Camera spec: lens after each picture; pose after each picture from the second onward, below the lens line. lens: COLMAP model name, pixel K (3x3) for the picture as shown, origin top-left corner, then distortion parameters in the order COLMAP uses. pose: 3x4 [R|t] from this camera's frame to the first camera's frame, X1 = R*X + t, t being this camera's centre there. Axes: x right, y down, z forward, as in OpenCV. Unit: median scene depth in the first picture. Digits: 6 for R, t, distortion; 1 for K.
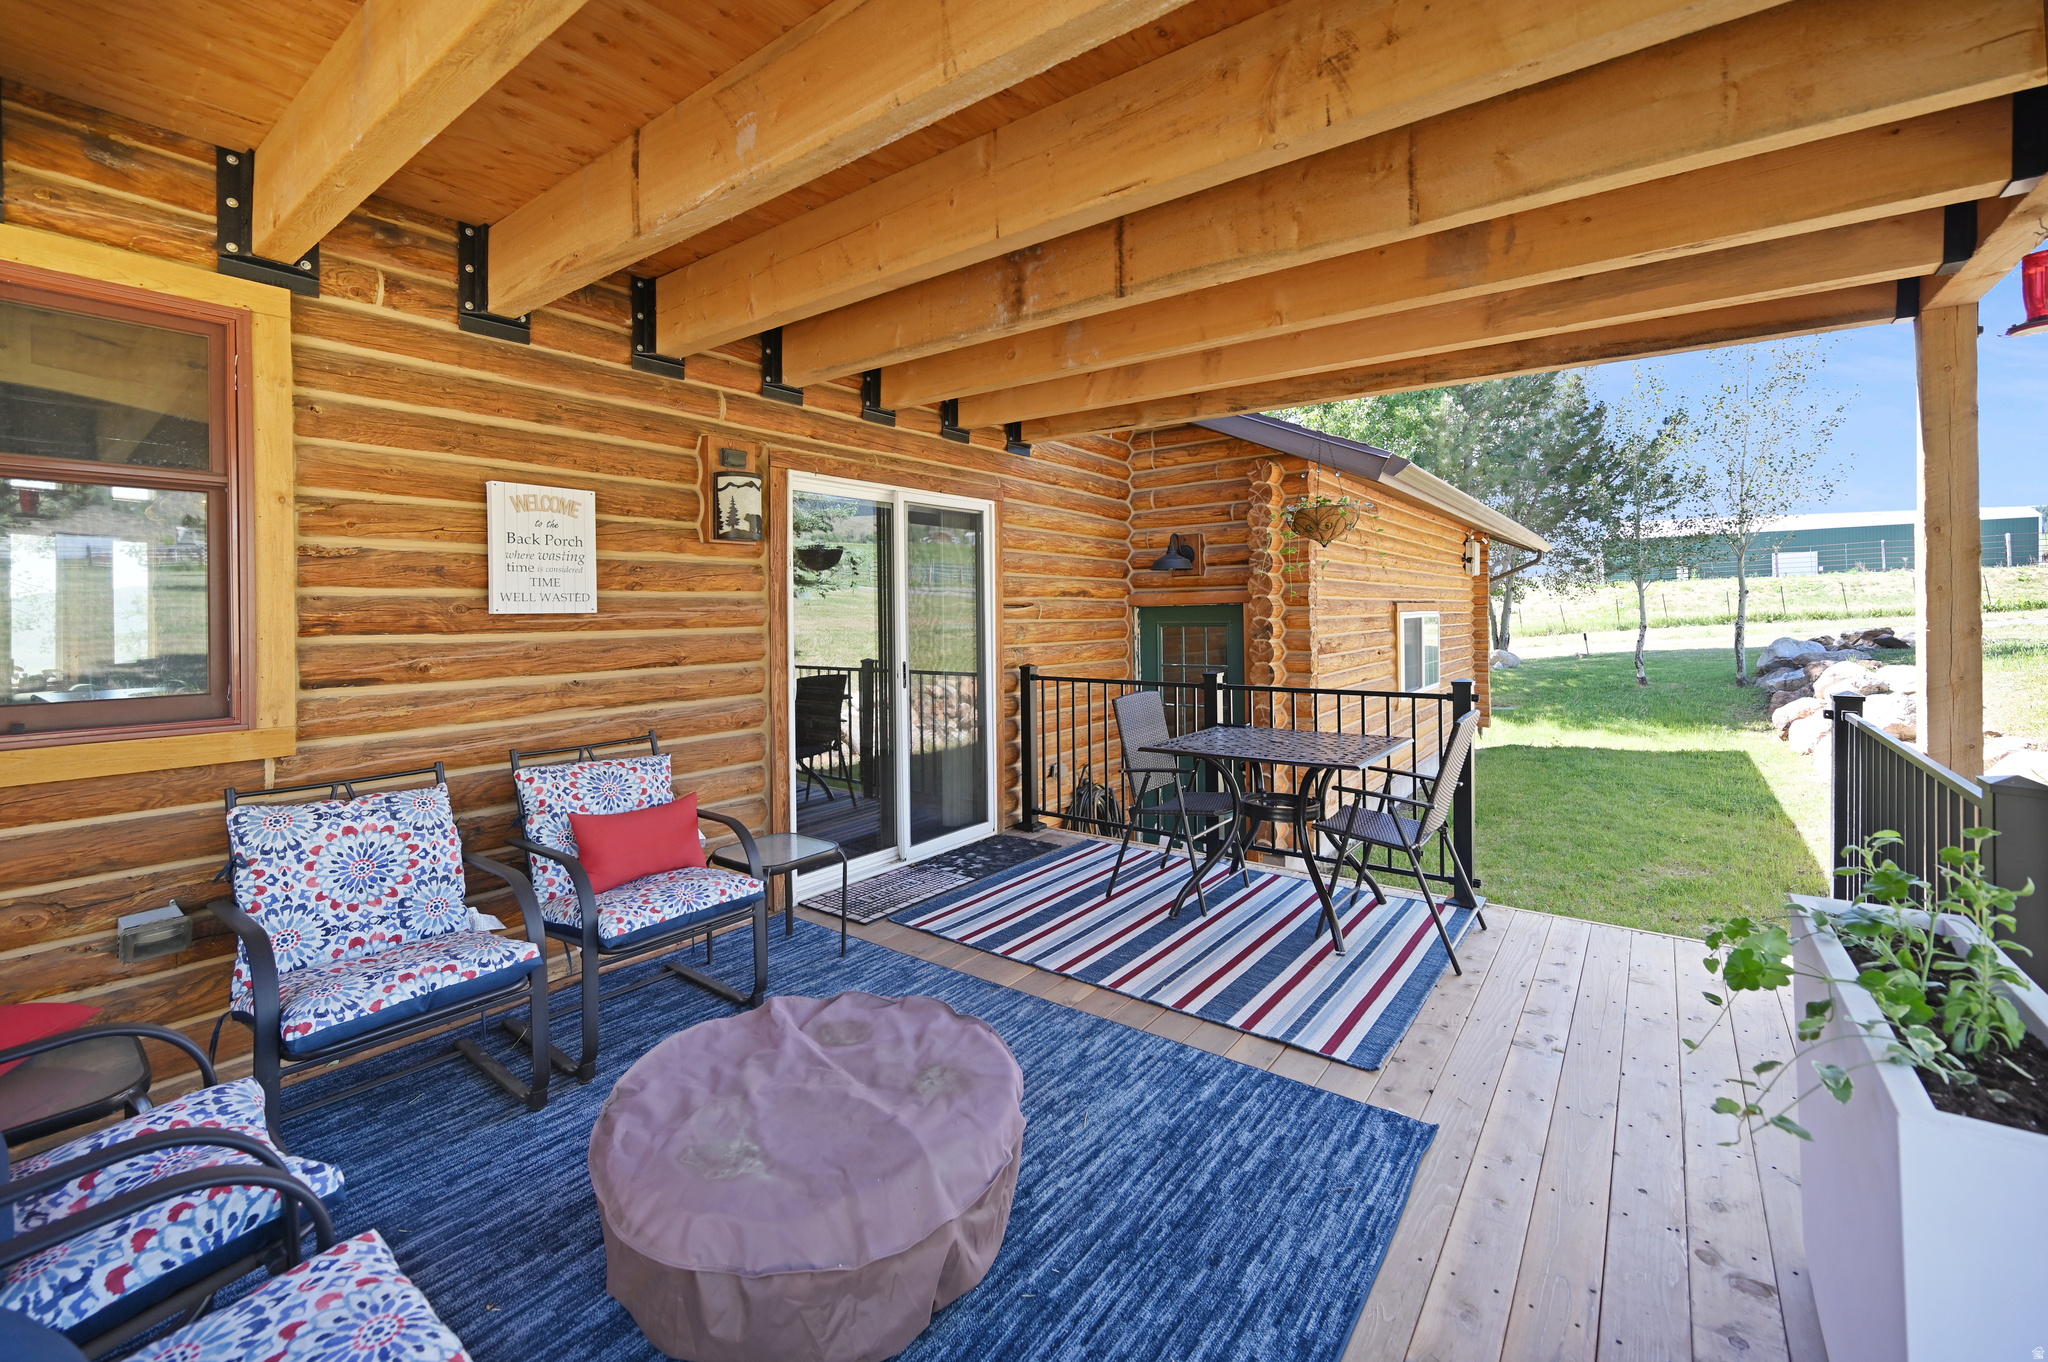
lens RADIAL K [[829.6, 0, 1040.2], [0, 829.6, 620.2], [0, 0, 1]] dist [-0.001307, 0.000543]
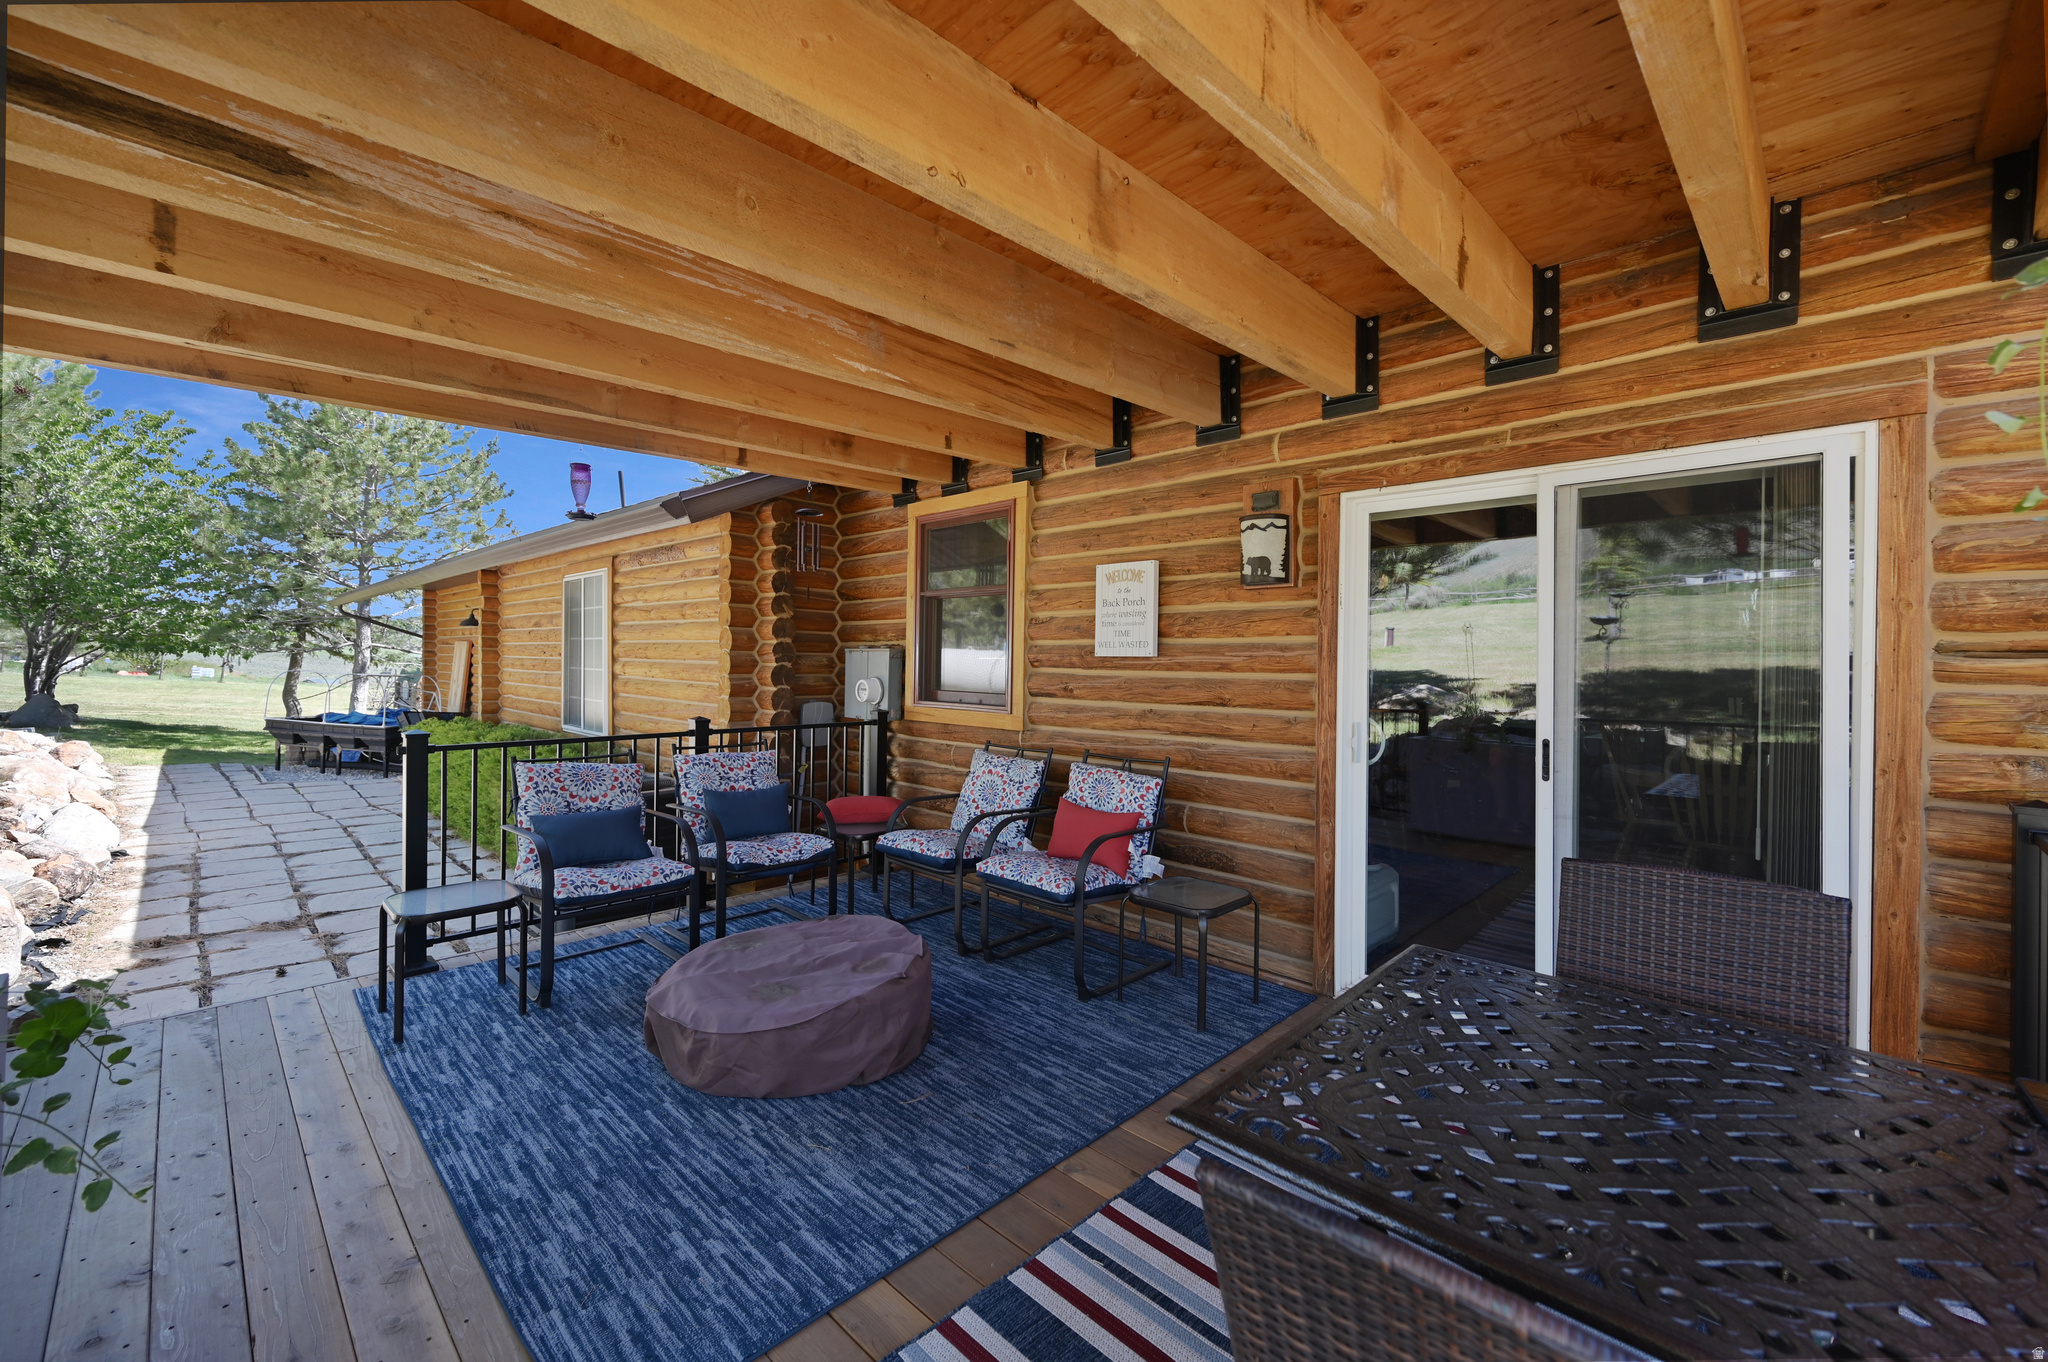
lens RADIAL K [[829.6, 0, 1034.9], [0, 829.6, 667.5], [0, 0, 1]] dist [-0.001307, 0.000543]
pose [[-0.125299, 0.024293, -0.991822, 0.744153], [-0.014783, 0.999543, 0.026349, -0.023014], [0.992009, 0.017963, -0.124883, 0.993523]]
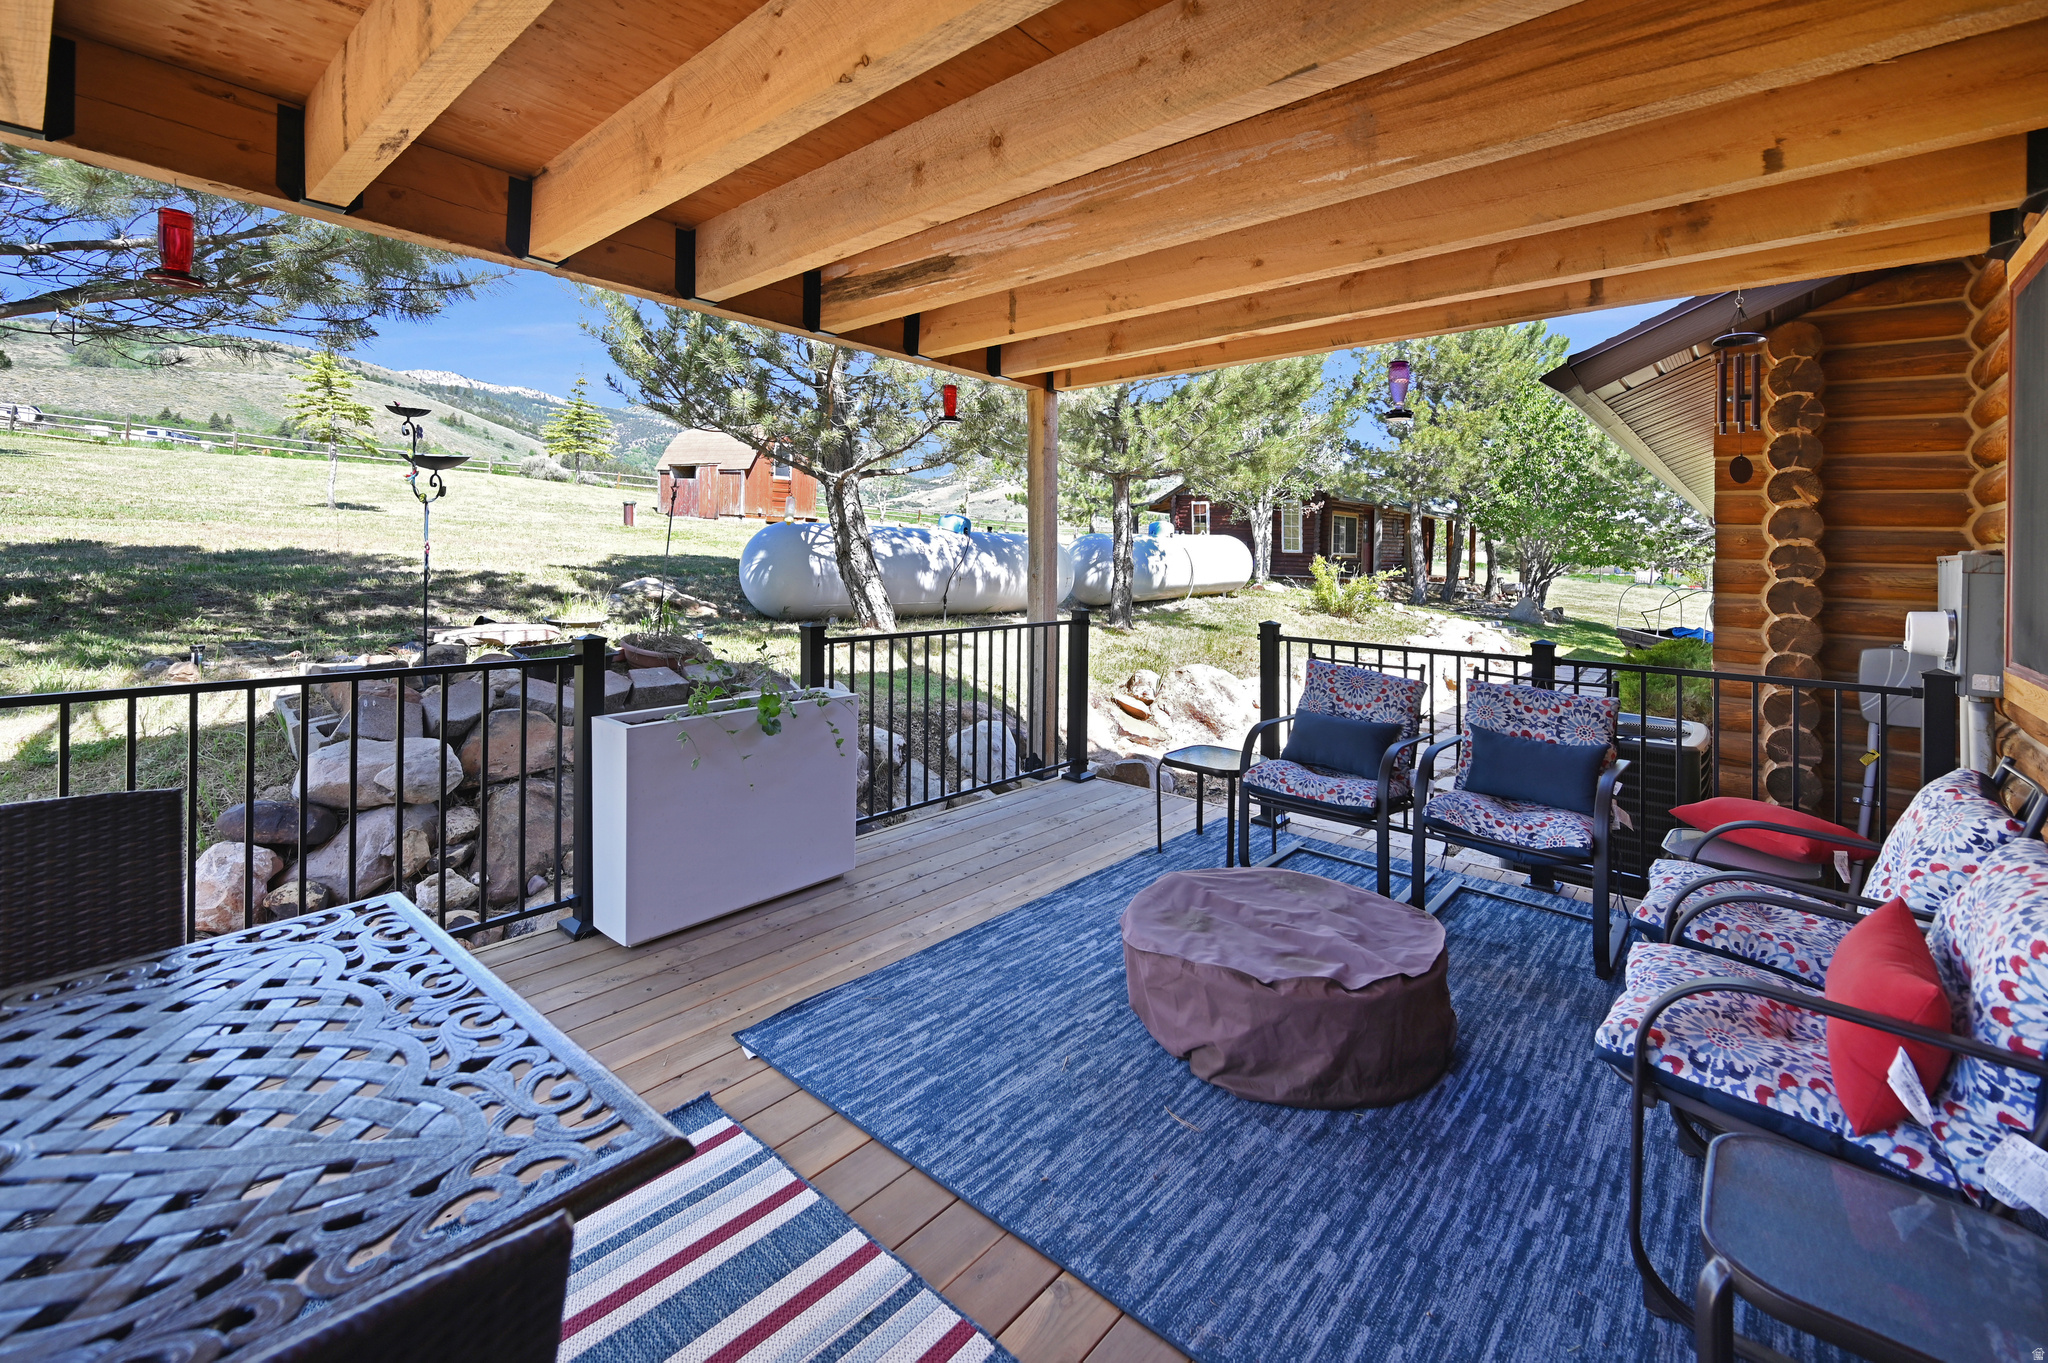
lens RADIAL K [[867.3, 0, 1028.3], [0, 867.3, 557.1], [0, 0, 1]] dist [-0.001692, -0.000089]
pose [[-0.998266, -0.009115, 0.058158, 0.030355], [-0.008340, 0.999873, 0.013560, -0.014628], [-0.058274, 0.013051, -0.998215, 1.455805]]
